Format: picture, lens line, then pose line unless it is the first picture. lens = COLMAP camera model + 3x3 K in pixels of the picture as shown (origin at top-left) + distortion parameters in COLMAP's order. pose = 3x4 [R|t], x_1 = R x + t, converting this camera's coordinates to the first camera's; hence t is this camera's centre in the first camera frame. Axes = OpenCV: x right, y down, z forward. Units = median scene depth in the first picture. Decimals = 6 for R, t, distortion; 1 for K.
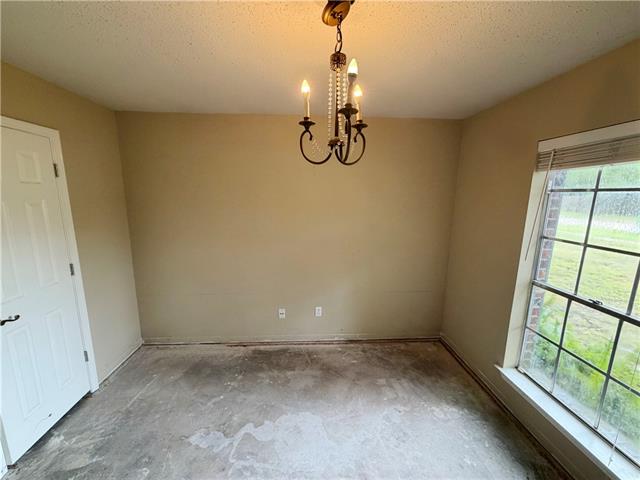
lens RADIAL K [[259.2, 0, 313.0], [0, 259.2, 239.7], [0, 0, 1]] dist [0.001442, 0.000238]
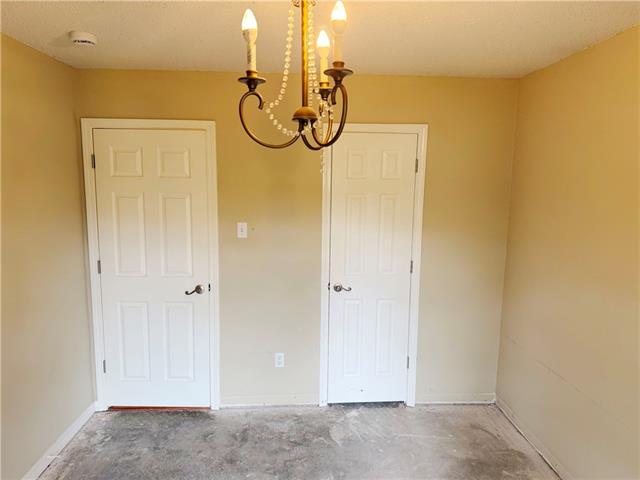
lens RADIAL K [[447.1, 0, 320.0], [0, 447.1, 240.0], [0, 0, 1]] dist [-0.001246, -0.001443]
pose [[0.016940, 0.133802, -0.990863, 0.639411], [-0.201681, 0.971093, 0.127685, -0.115639], [0.979305, 0.197675, 0.043436, 0.539443]]
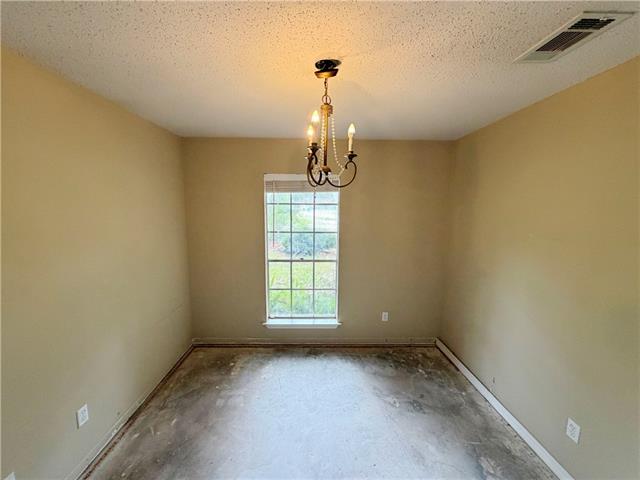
lens RADIAL K [[259.2, 0, 313.0], [0, 259.2, 239.7], [0, 0, 1]] dist [0.001442, 0.000238]
pose [[0.040169, -0.147955, 0.988178, -0.607911], [0.179398, 0.973973, 0.138535, -0.115828], [-0.982956, 0.171713, 0.065666, 0.518642]]
